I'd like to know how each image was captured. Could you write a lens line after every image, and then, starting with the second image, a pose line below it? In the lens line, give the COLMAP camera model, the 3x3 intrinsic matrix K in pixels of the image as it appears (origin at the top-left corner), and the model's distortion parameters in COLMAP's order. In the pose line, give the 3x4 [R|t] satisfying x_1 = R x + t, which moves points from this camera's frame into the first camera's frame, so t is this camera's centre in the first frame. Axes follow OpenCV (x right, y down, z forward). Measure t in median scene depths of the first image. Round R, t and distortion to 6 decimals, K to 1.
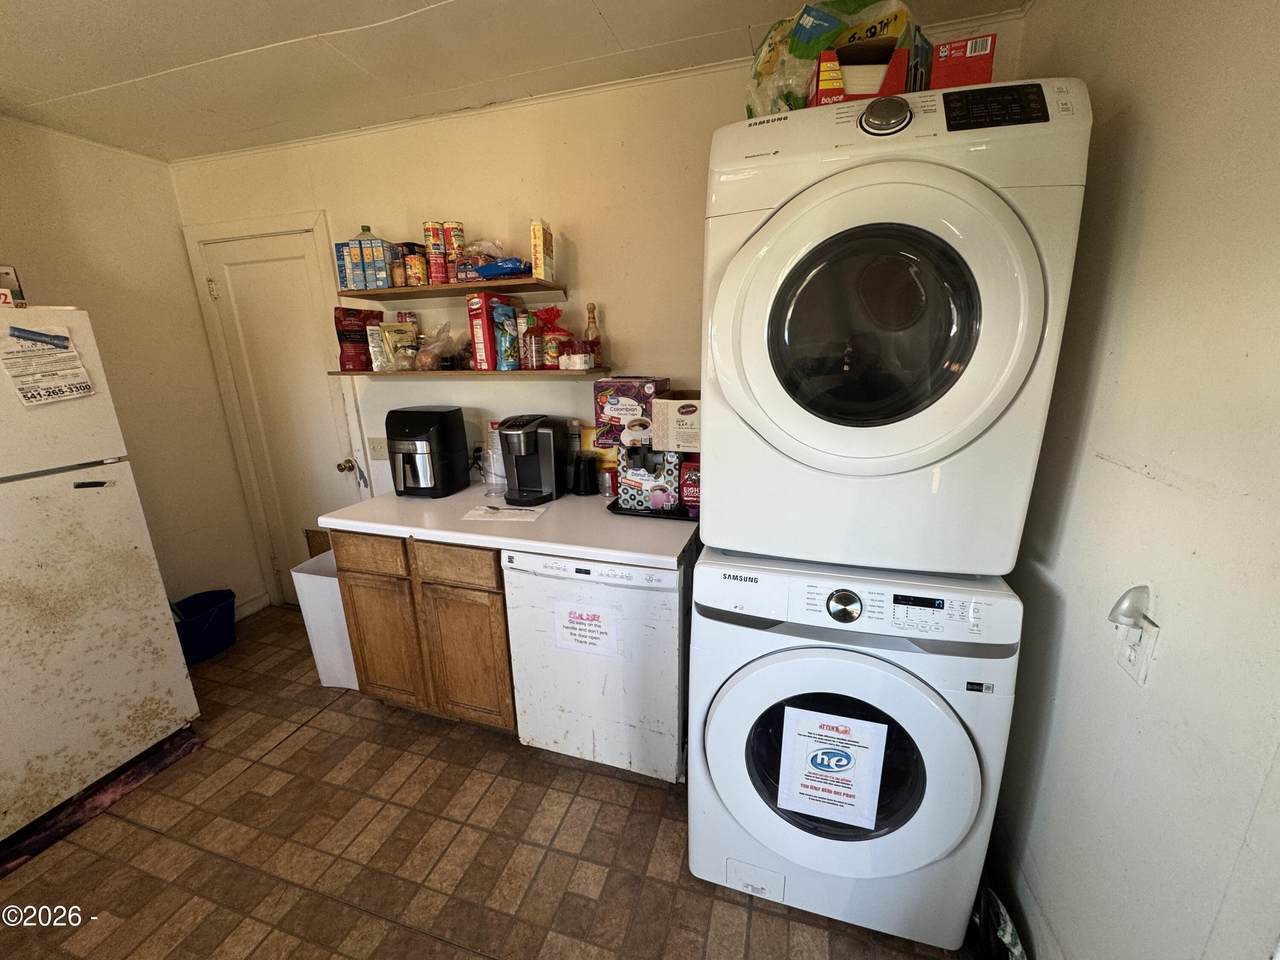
lens RADIAL K [[505.0, 0, 638.0], [0, 505.0, 479.3], [0, 0, 1]] dist [-0.009119, 0.000258]
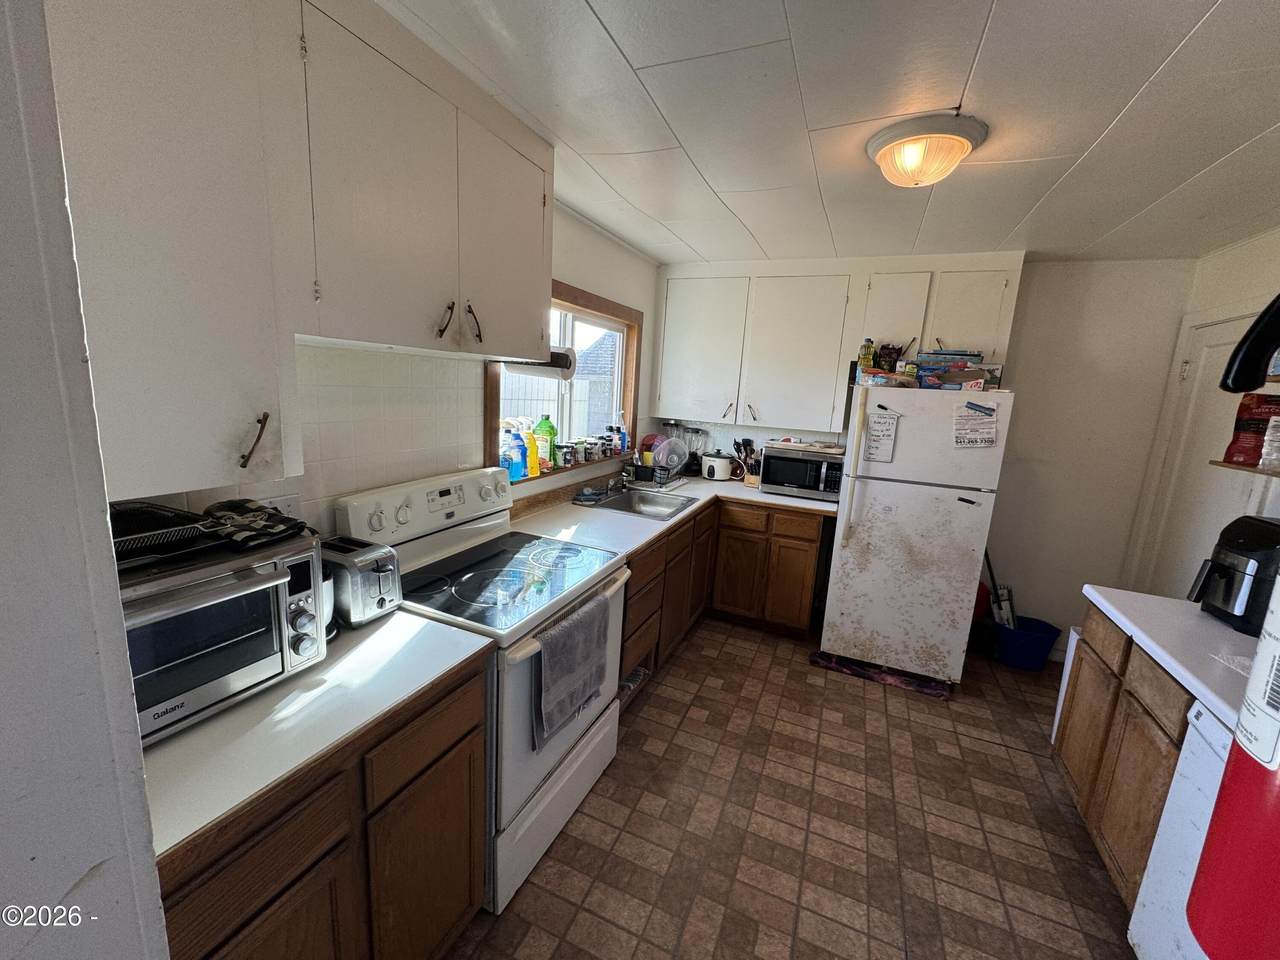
lens RADIAL K [[505.0, 0, 640.5], [0, 505.0, 478.3], [0, 0, 1]] dist [-0.009119, 0.000258]
pose [[-0.111586, 0.193926, -0.974649, 0.500071], [-0.306898, 0.926108, 0.219404, -0.082345], [0.945178, 0.323601, -0.043825, 0.086331]]
